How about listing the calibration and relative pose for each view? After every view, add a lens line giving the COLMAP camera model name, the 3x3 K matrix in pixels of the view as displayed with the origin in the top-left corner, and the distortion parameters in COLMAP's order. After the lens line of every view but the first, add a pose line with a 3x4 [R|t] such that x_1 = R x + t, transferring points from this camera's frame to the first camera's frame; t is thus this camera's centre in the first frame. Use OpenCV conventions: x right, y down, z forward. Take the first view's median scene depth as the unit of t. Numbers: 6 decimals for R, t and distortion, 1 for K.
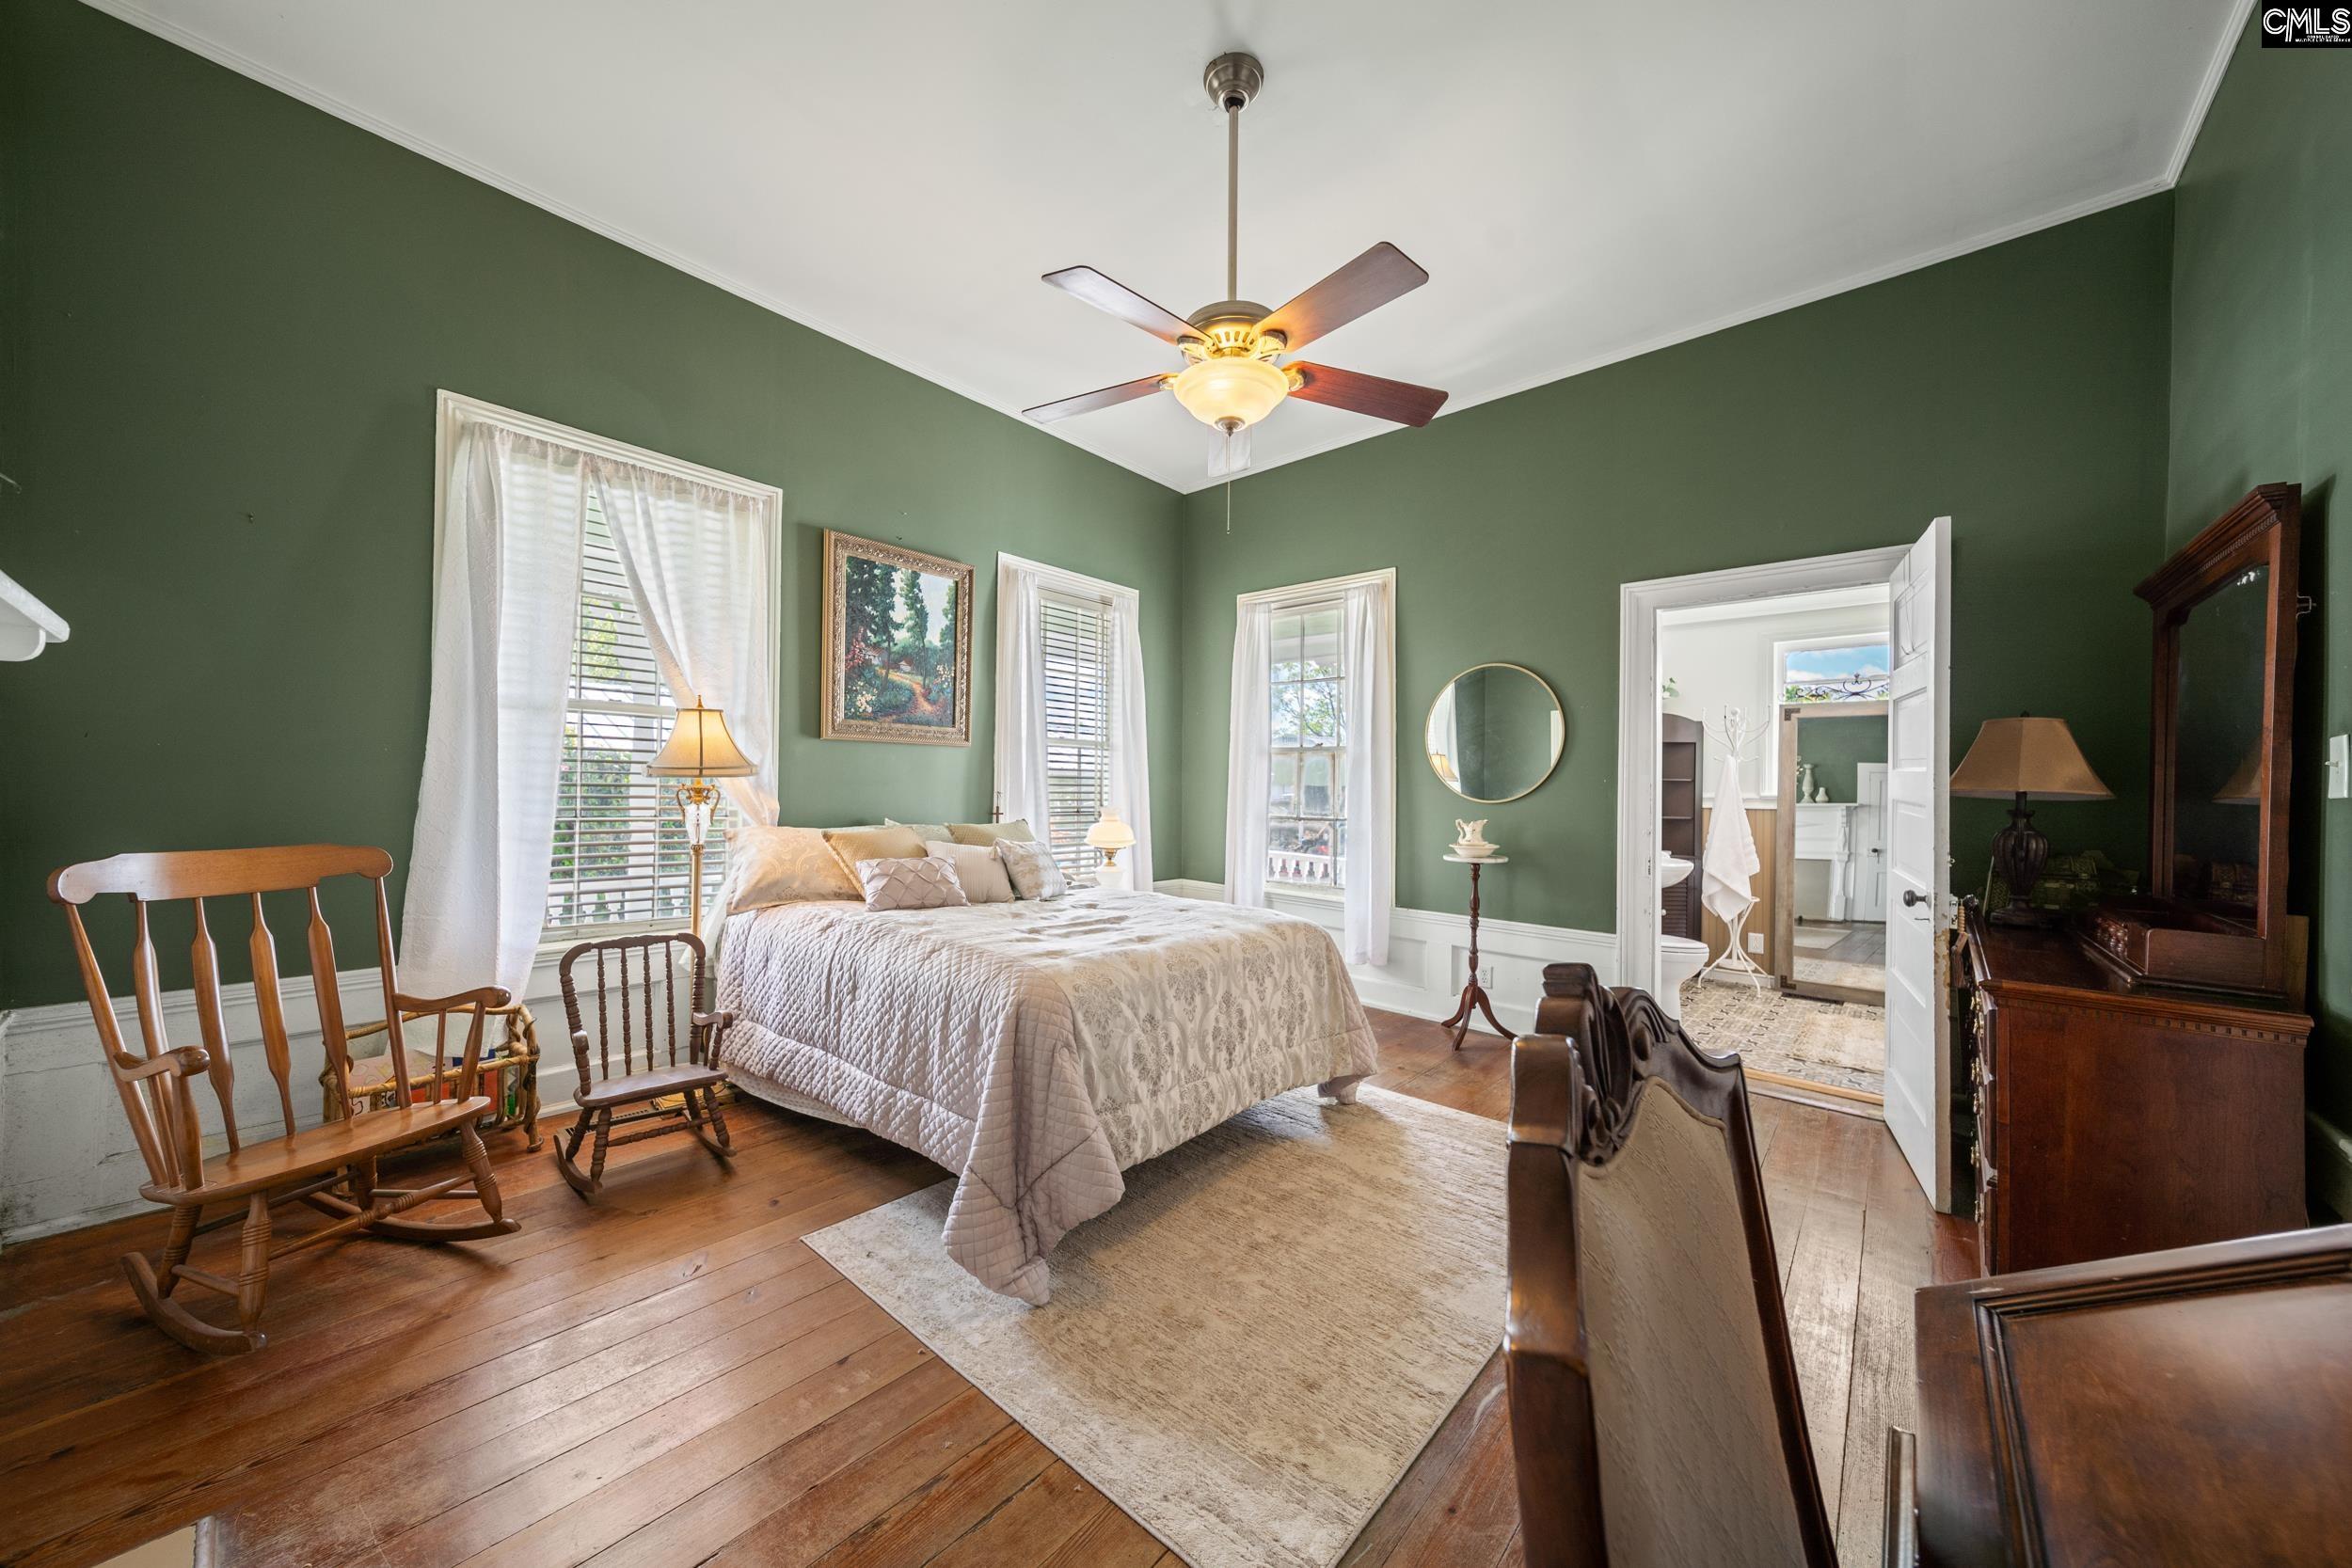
lens RADIAL K [[783.6, 0, 1184.0], [0, 783.6, 794.0], [0, 0, 1]] dist [0.001122, -0.000010]
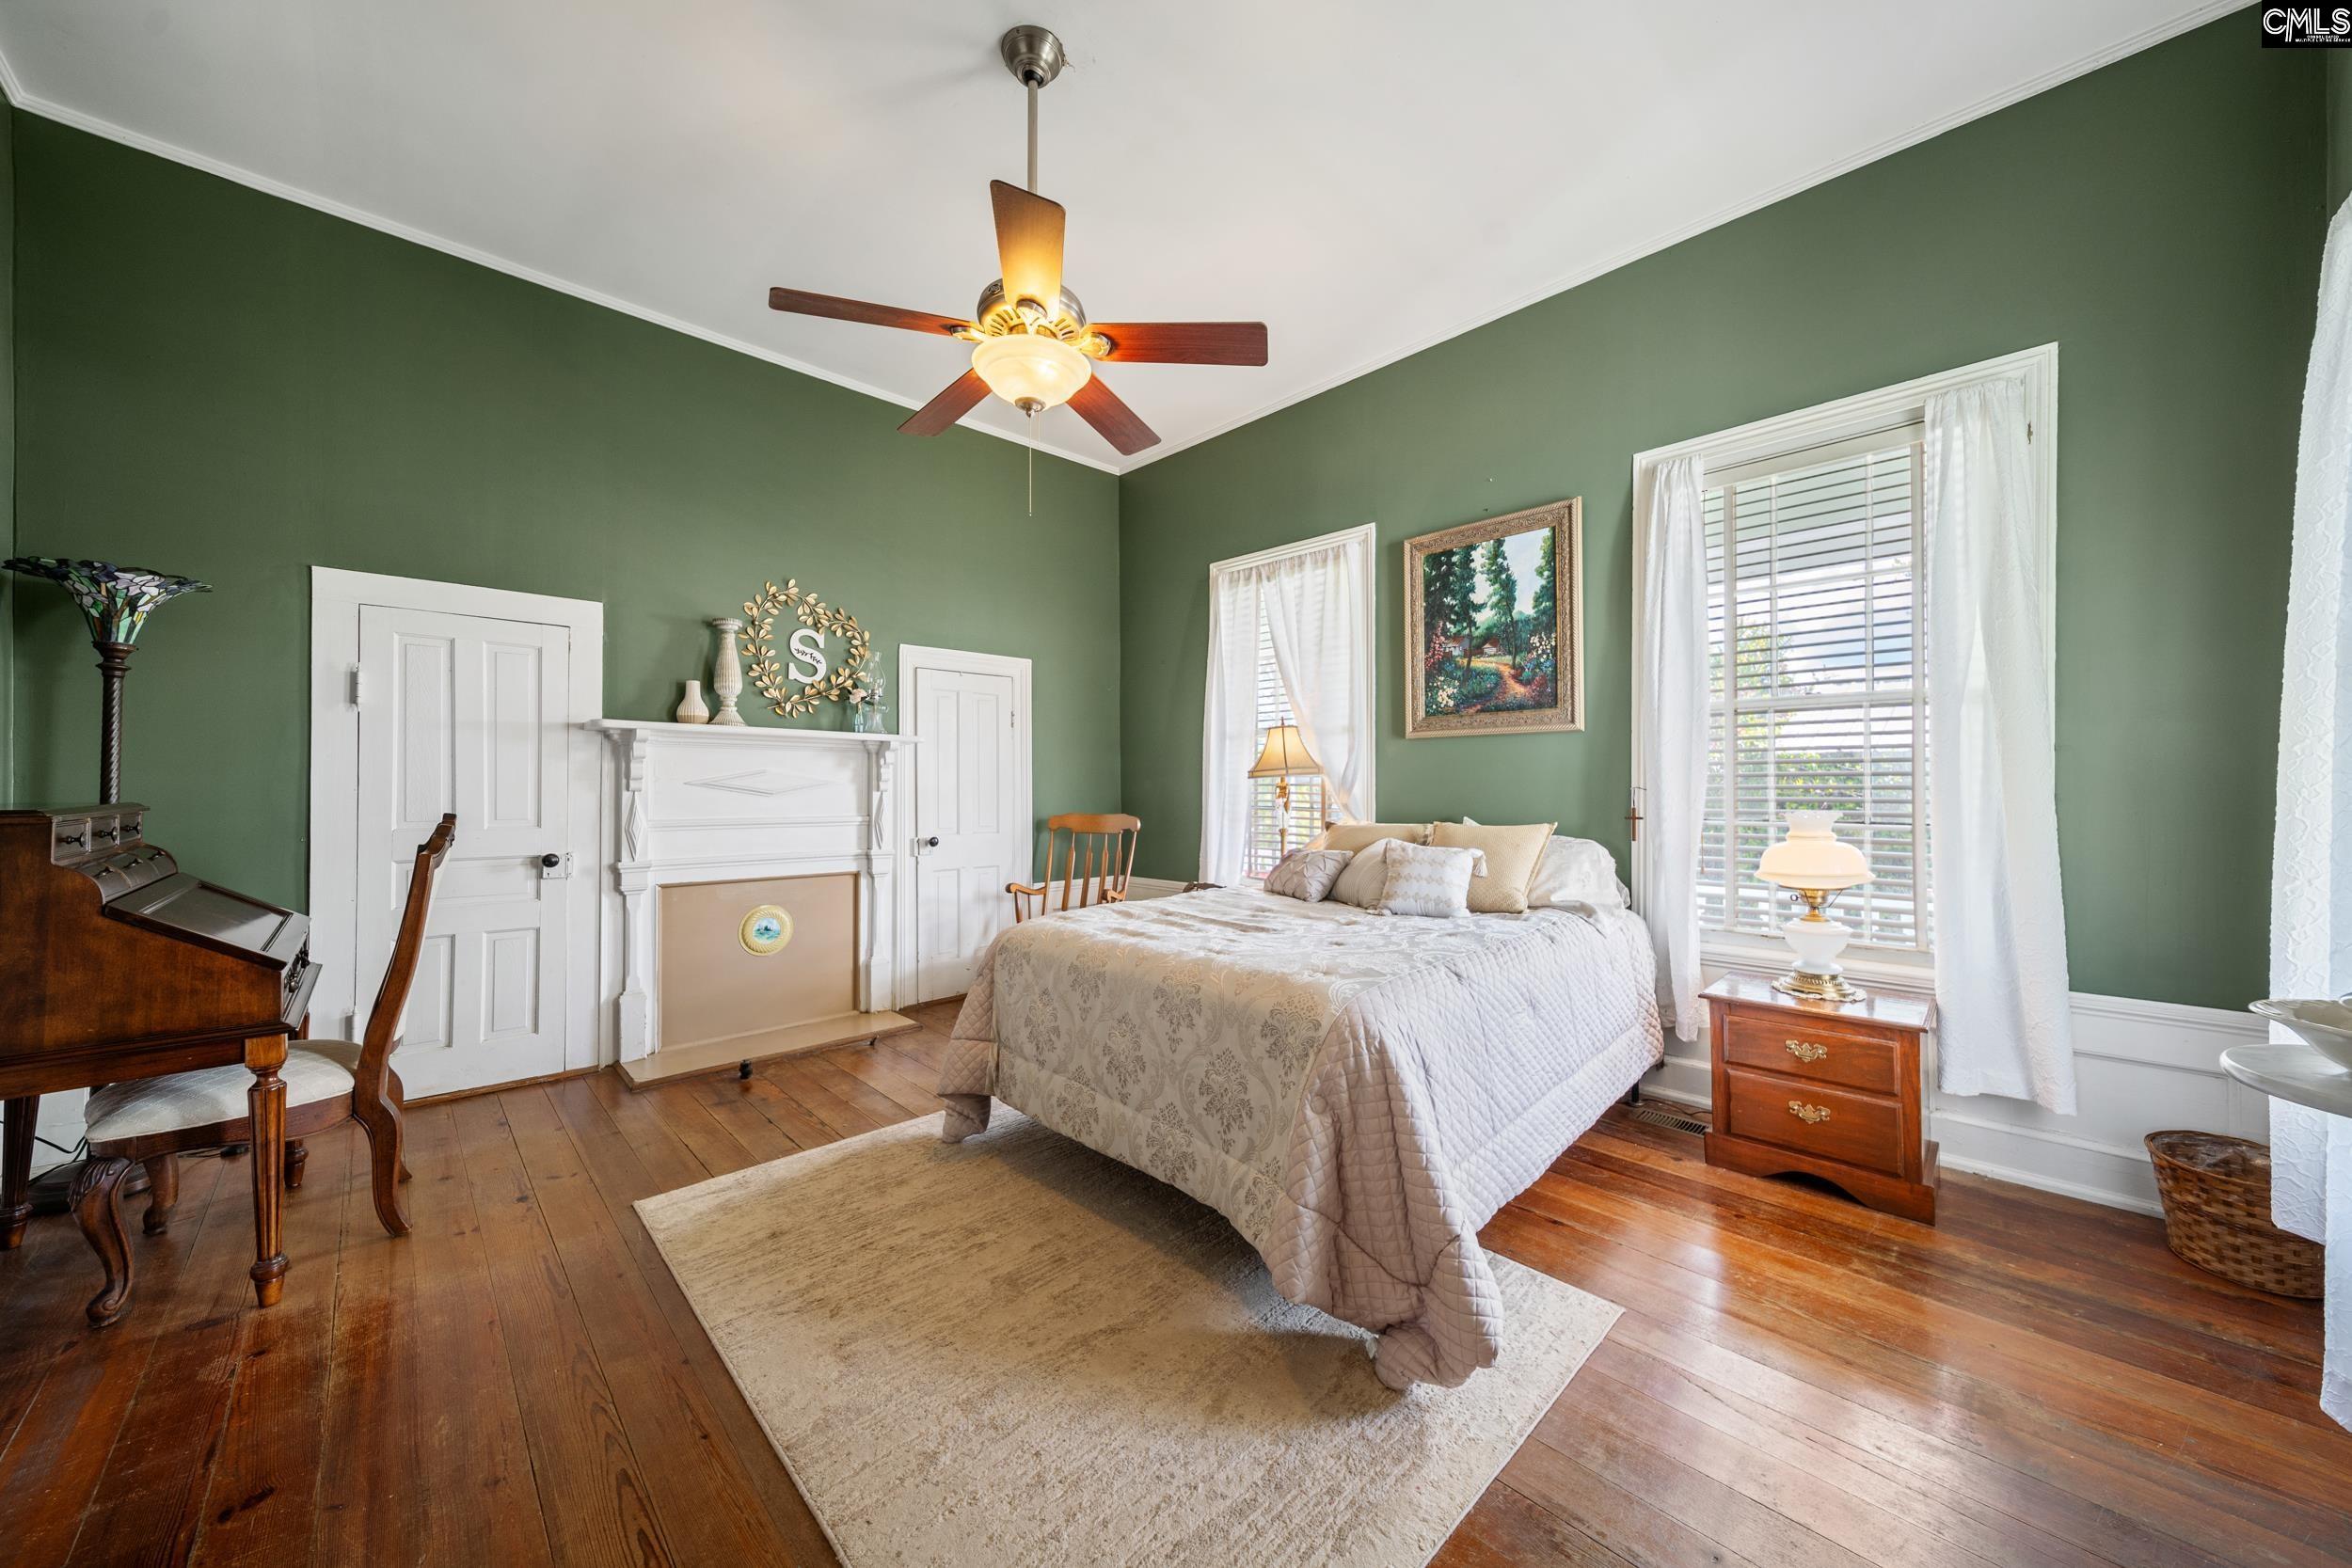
lens RADIAL K [[783.6, 0, 1154.9], [0, 783.6, 787.1], [0, 0, 1]] dist [0.001122, -0.000010]
pose [[-0.057729, -0.014811, -0.998222, 0.593446], [-0.008047, 0.999864, -0.014370, 0.012721], [0.998300, 0.007203, -0.057840, 0.703909]]
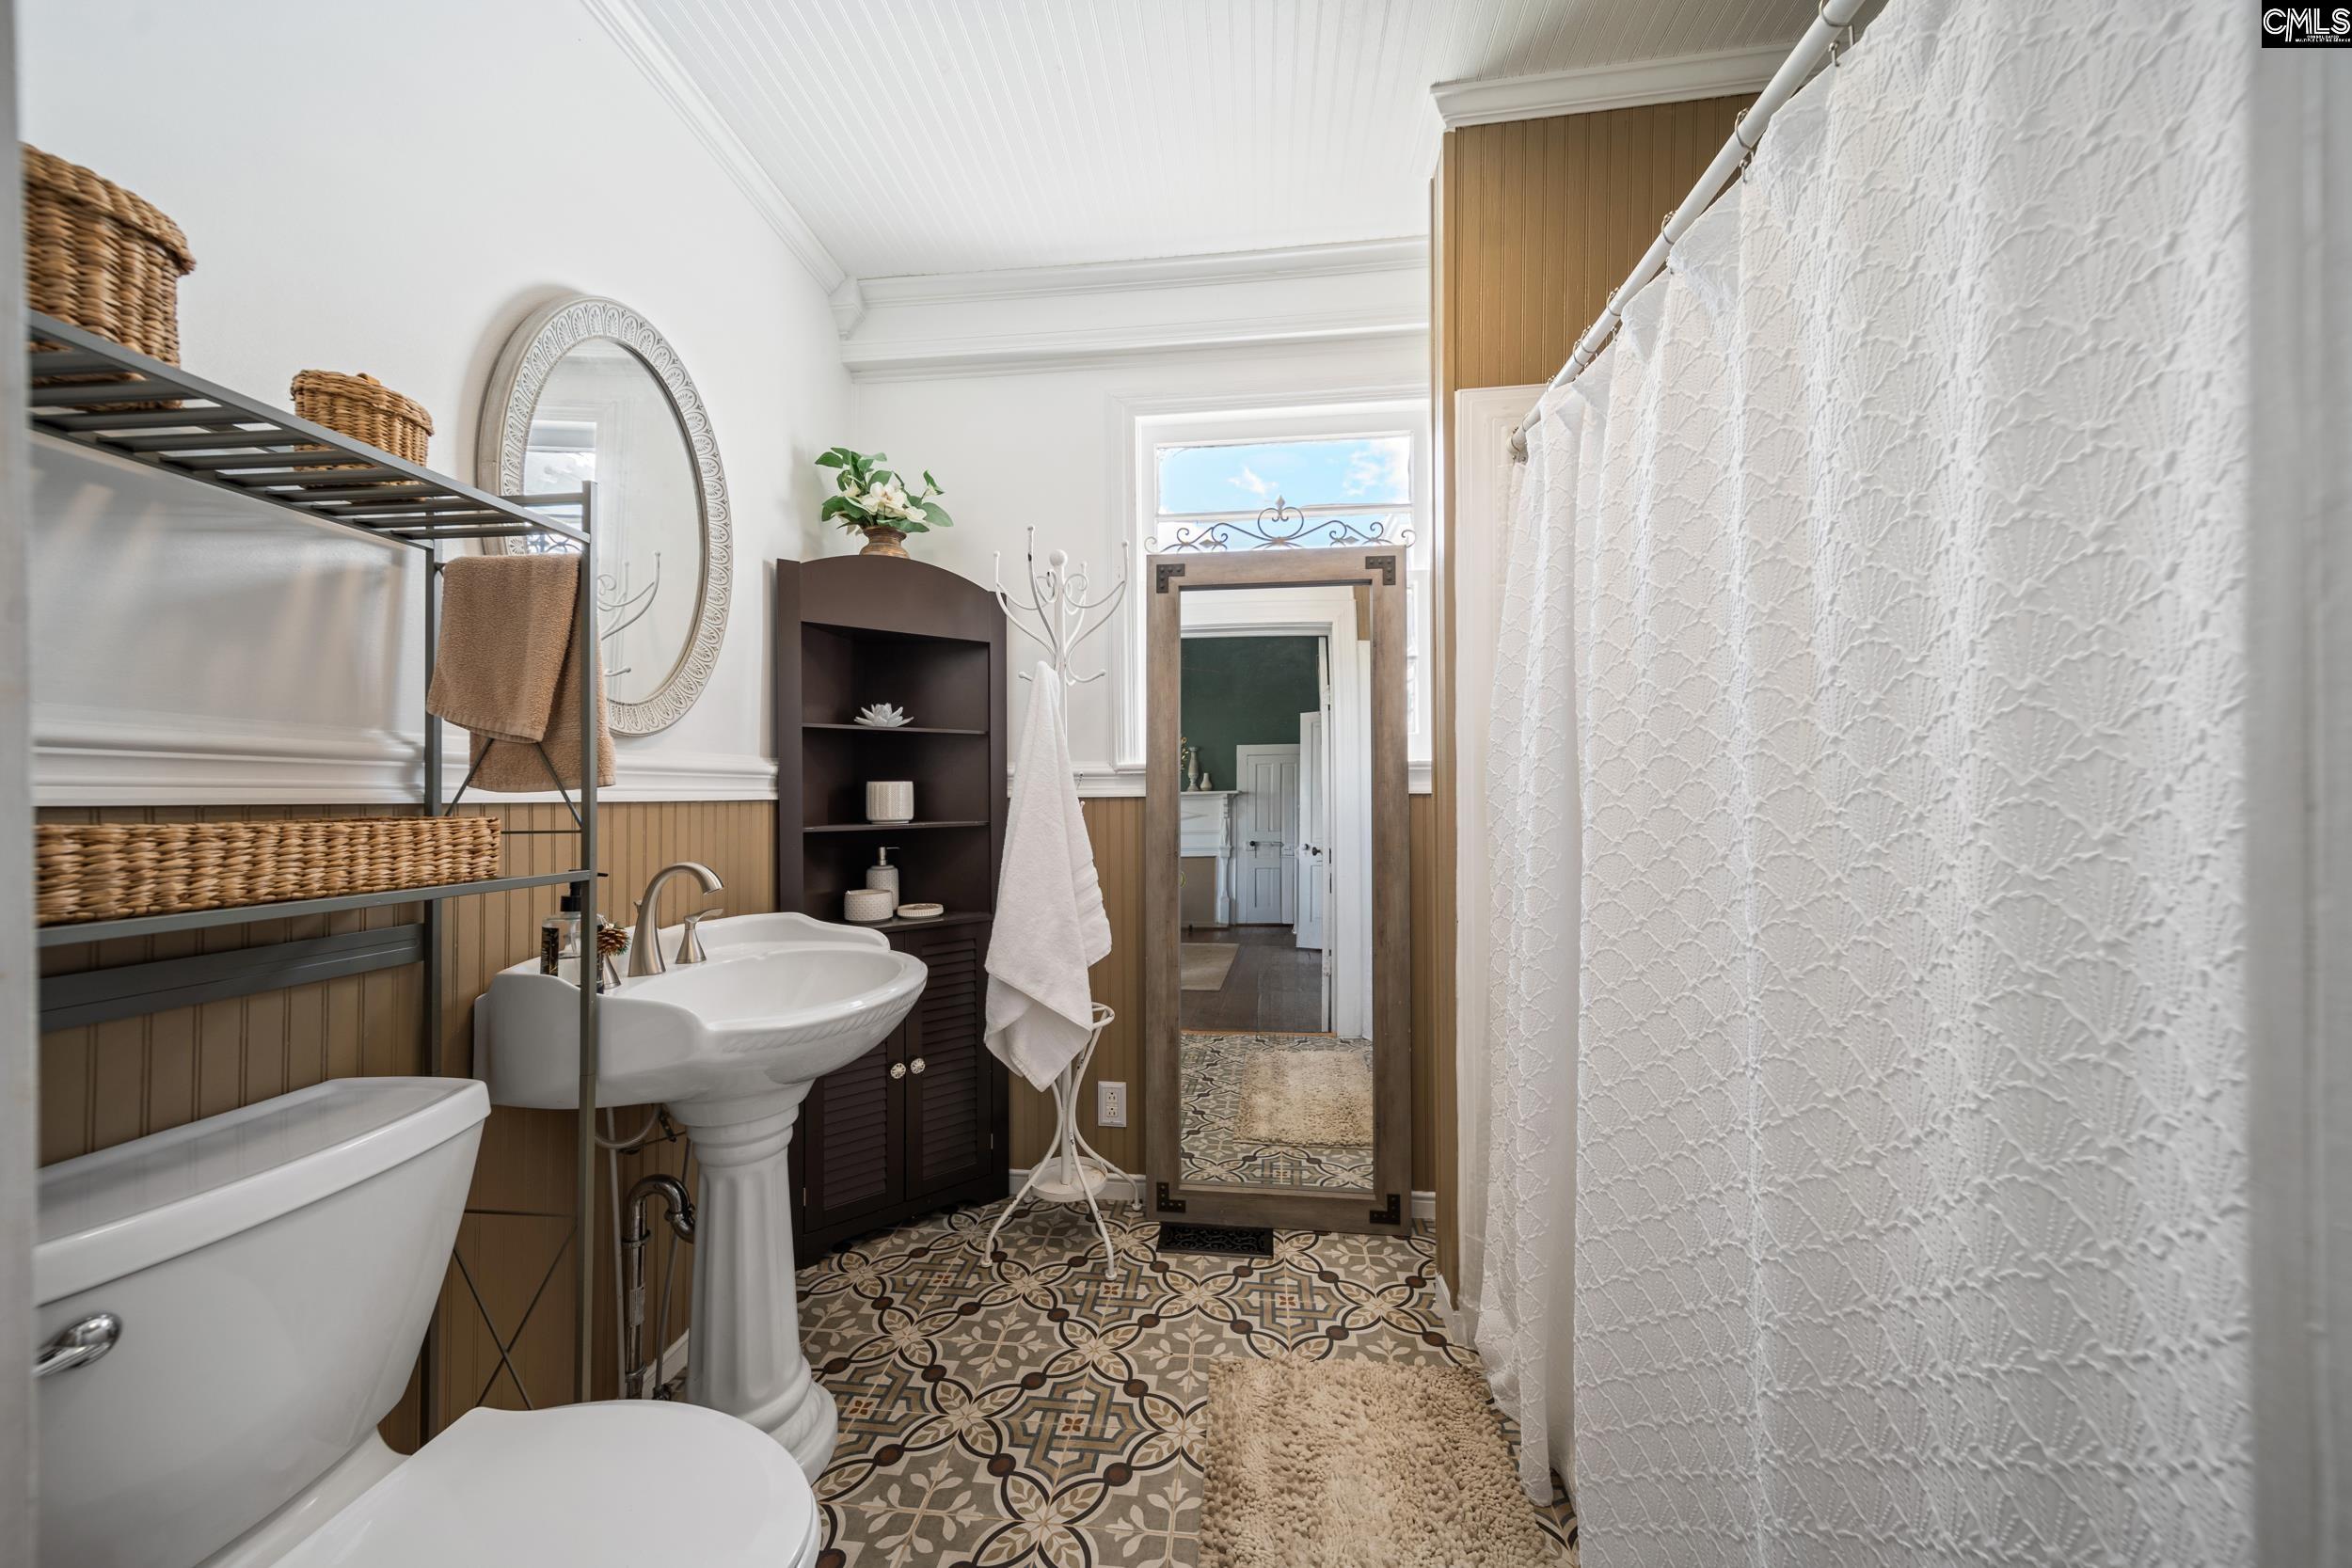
lens RADIAL K [[783.6, 0, 1172.5], [0, 783.6, 783.4], [0, 0, 1]] dist [0.001122, -0.000010]
pose [[0.796853, -0.011376, 0.604066, 0.232005], [0.019489, 0.999786, -0.006881, 0.007061], [-0.603859, 0.017256, 0.796904, 0.295124]]
